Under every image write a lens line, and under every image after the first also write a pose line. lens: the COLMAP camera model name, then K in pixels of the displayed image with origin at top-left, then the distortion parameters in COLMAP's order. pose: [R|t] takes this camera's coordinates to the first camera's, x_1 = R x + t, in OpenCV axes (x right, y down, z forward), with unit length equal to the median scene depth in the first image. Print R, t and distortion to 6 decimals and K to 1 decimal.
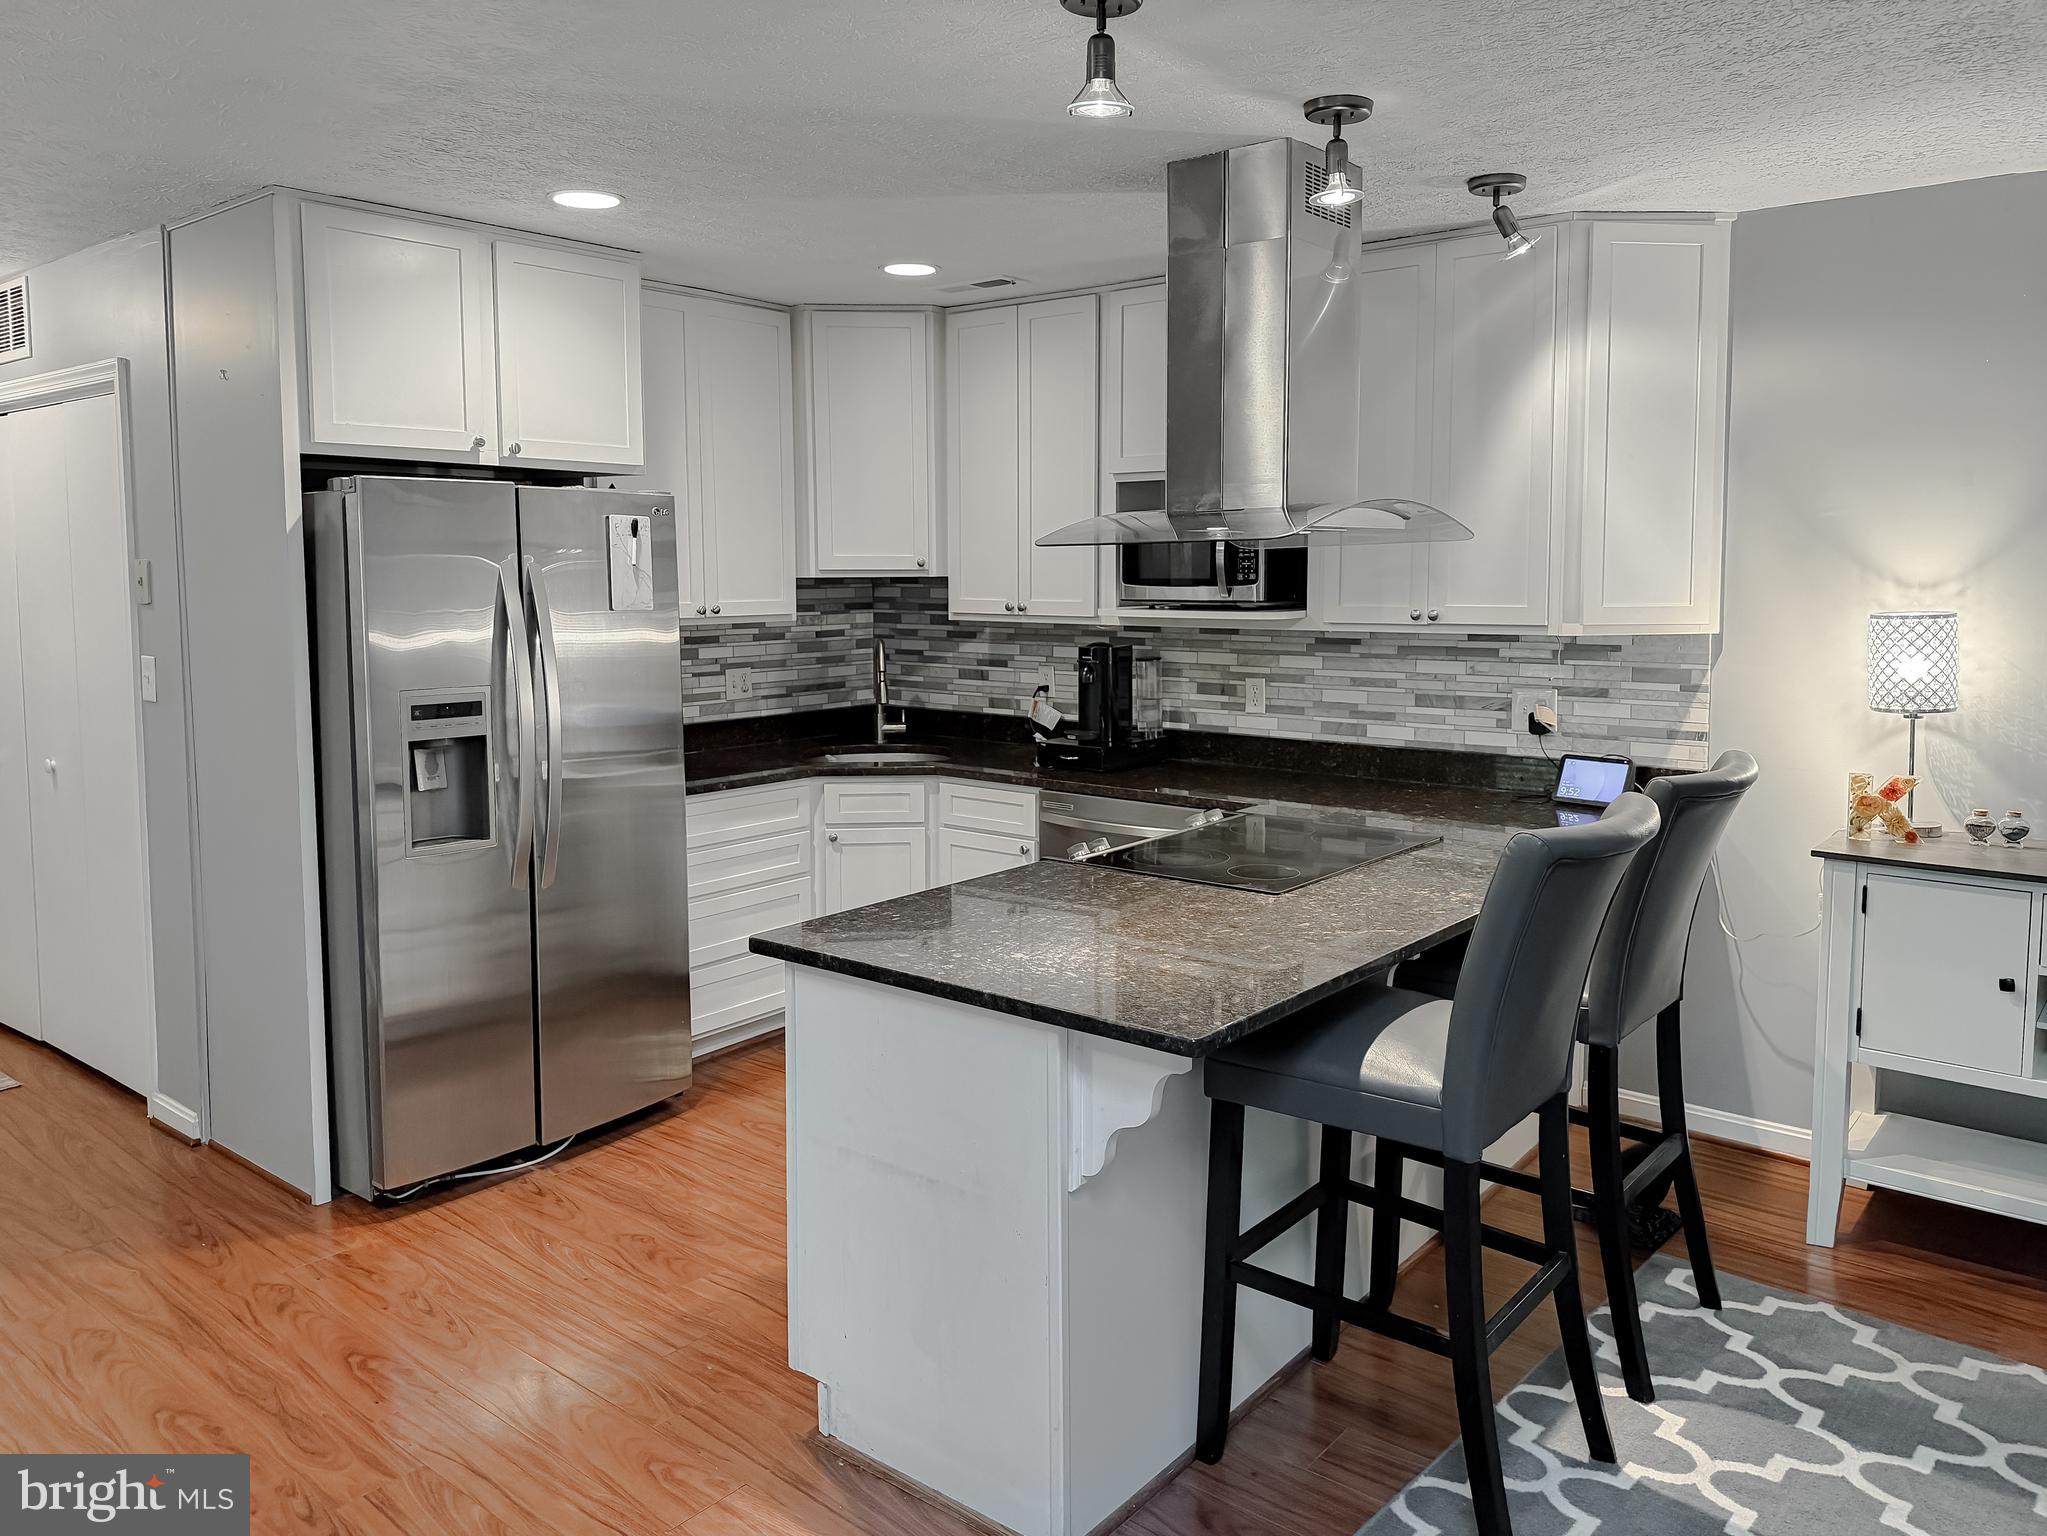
lens RADIAL K [[1453.6, 0, 1016.8], [0, 1453.6, 681.6], [0, 0, 1]] dist [0.078950, -0.107695]
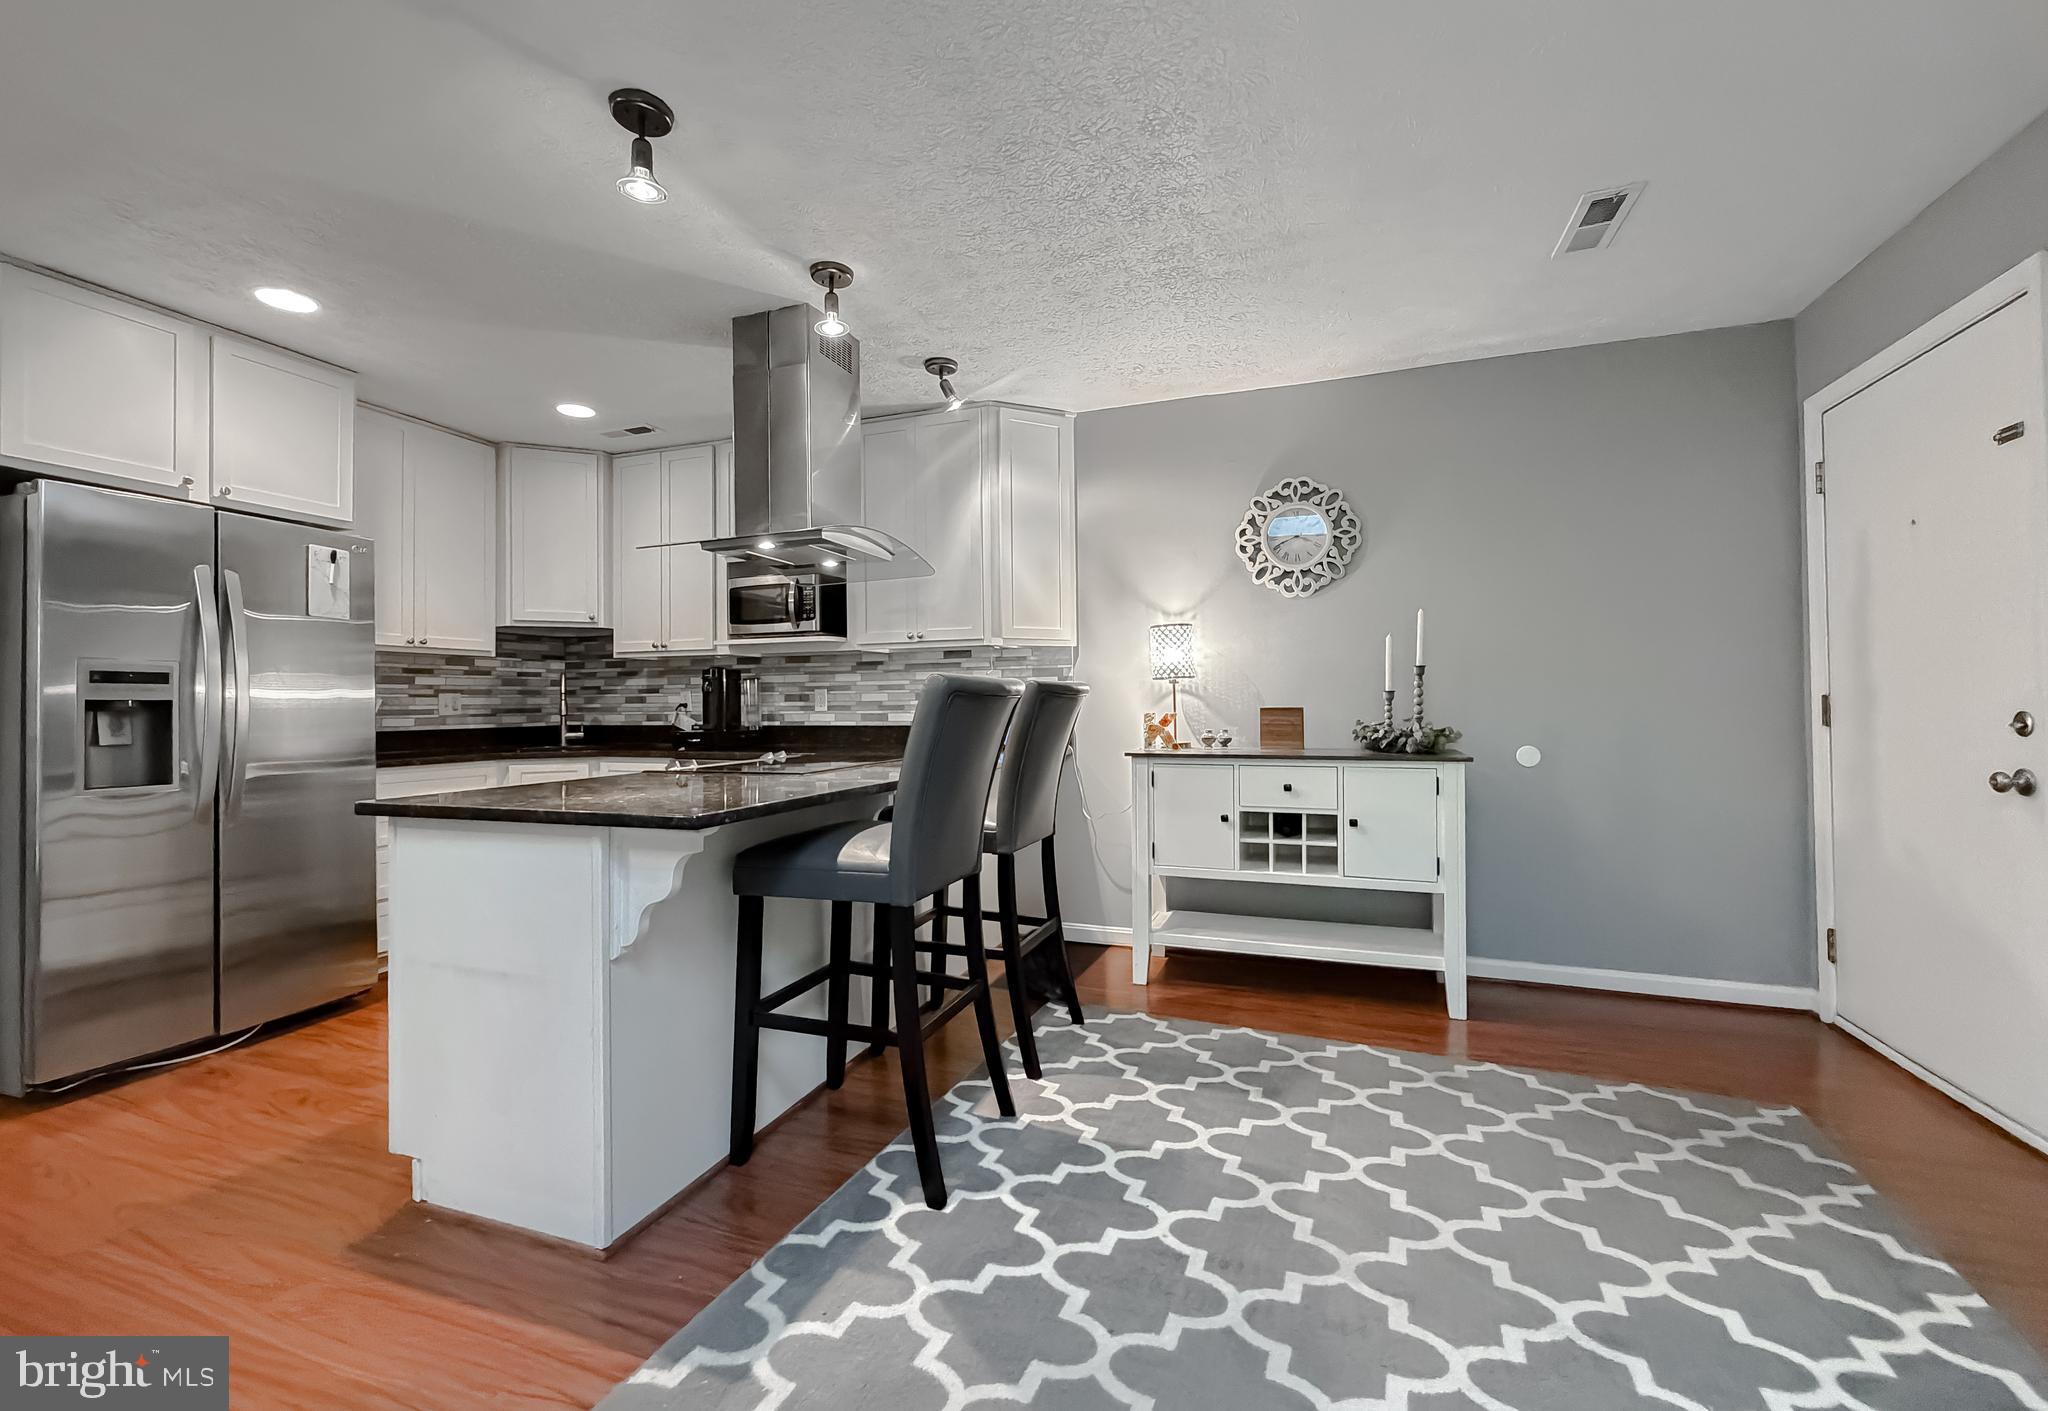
lens RADIAL K [[846.4, 0, 1015.6], [0, 846.4, 692.4], [0, 0, 1]] dist [-0.000503, -0.000027]
pose [[0.944418, -0.001273, 0.328746, 0.078271], [0.031906, 0.995627, -0.087802, 0.112602], [-0.327196, 0.093411, 0.940328, 0.083294]]
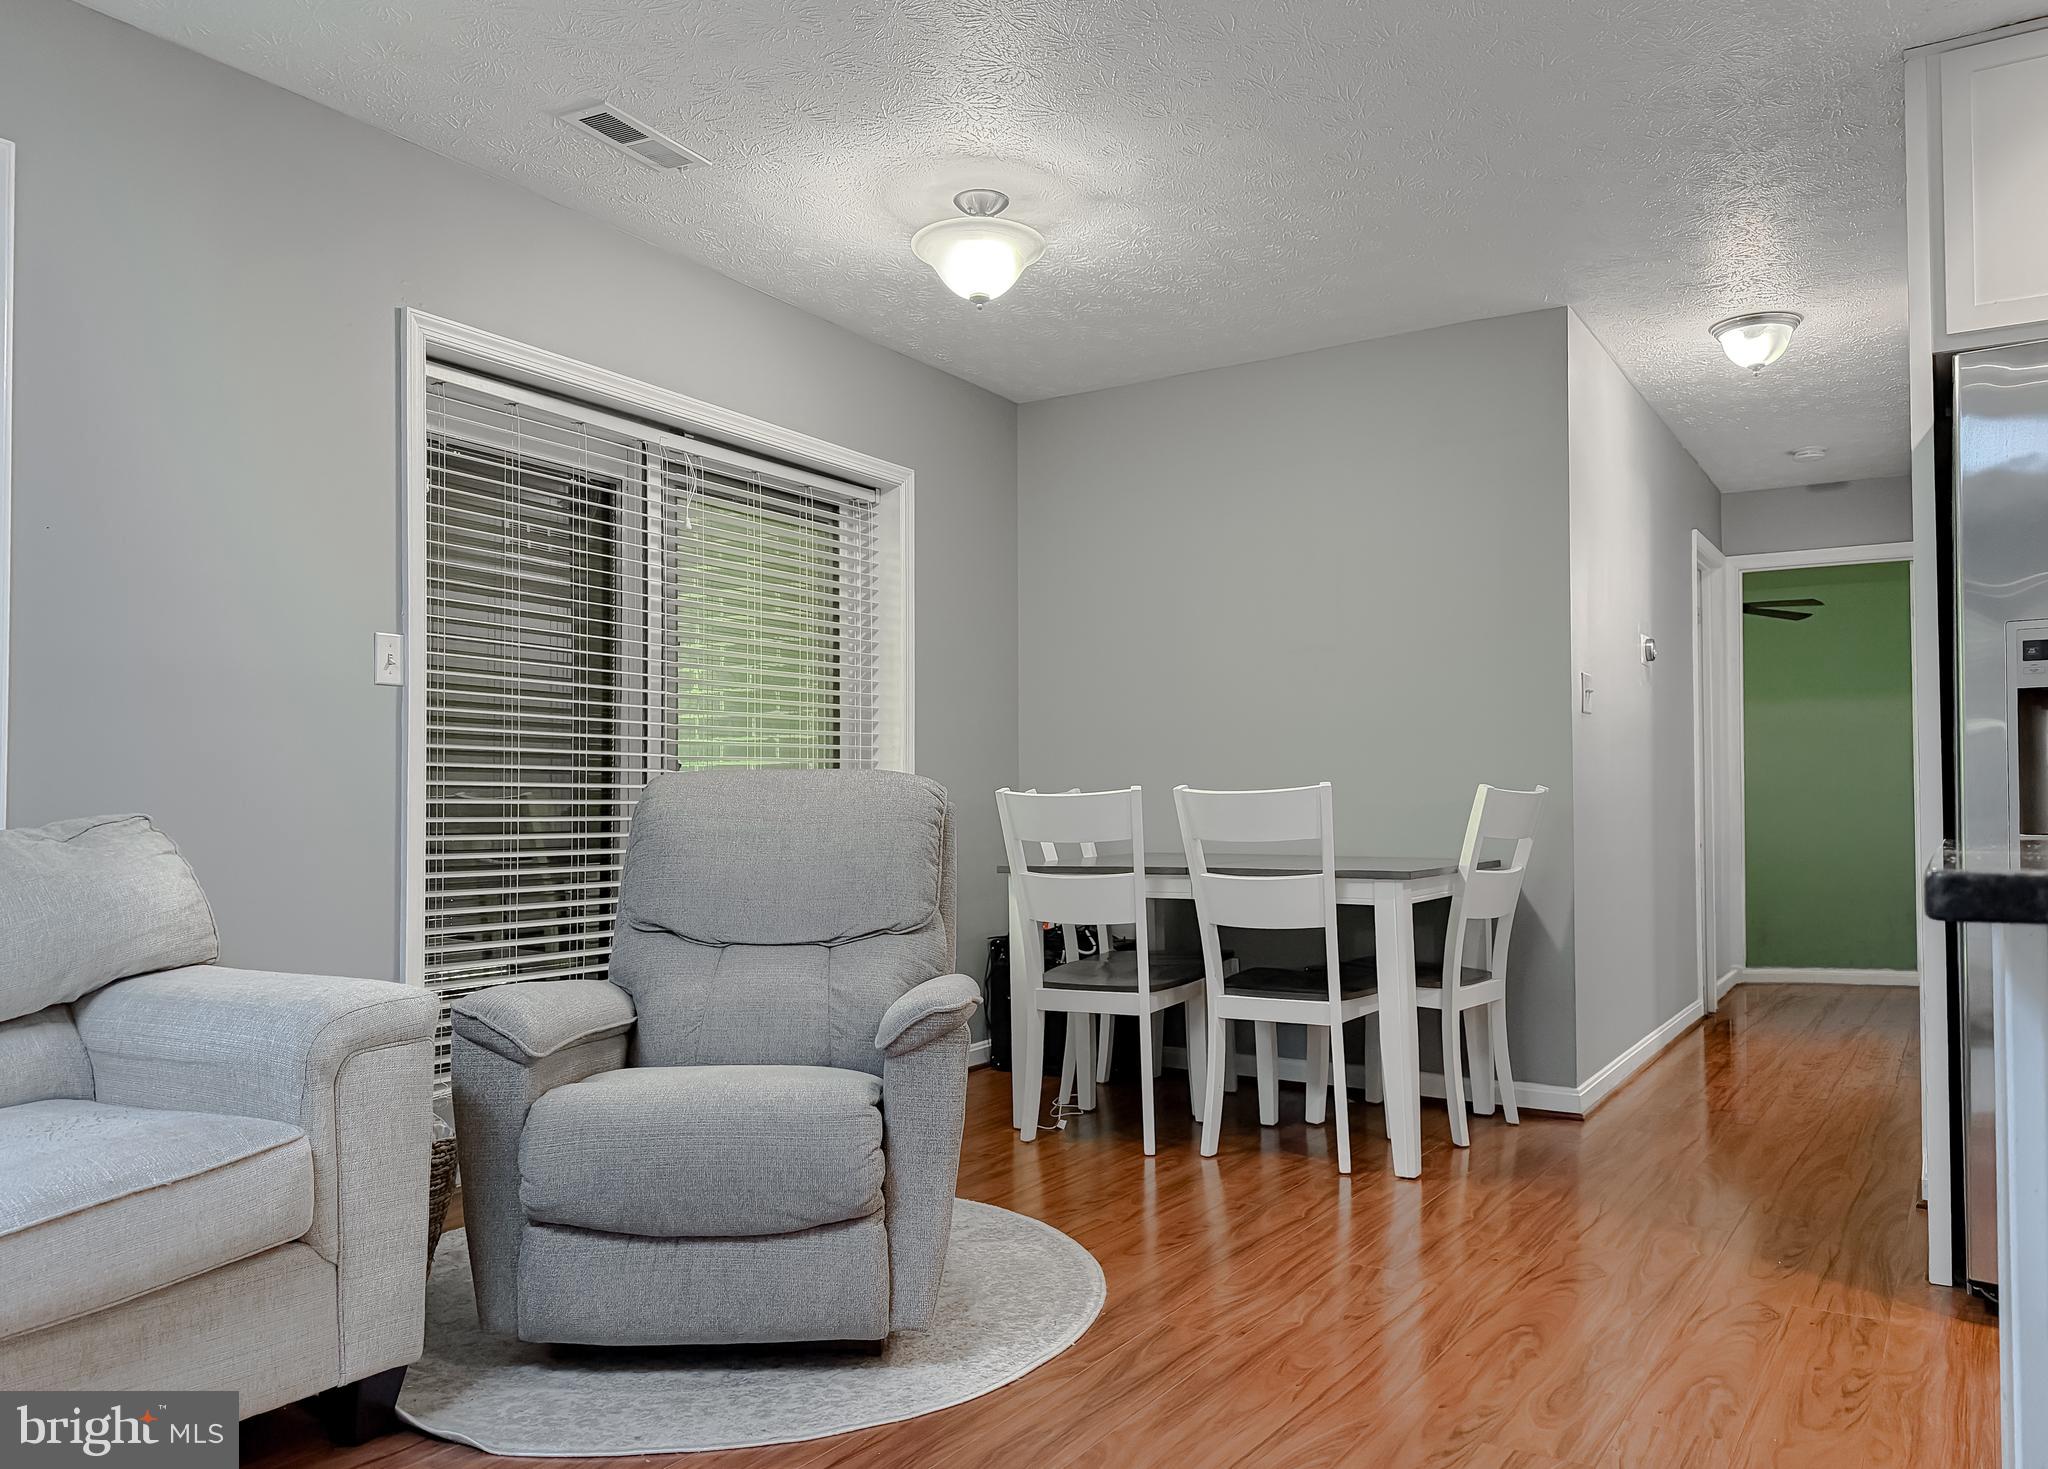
lens RADIAL K [[1474.5, 0, 1027.4], [0, 1474.5, 765.9], [0, 0, 1]] dist [0.138342, -0.237504]
pose [[0.122326, -0.021339, -0.992261, 0.265487], [-0.073628, 0.996819, -0.030514, 0.132066], [0.989755, 0.076791, 0.120366, 0.382460]]
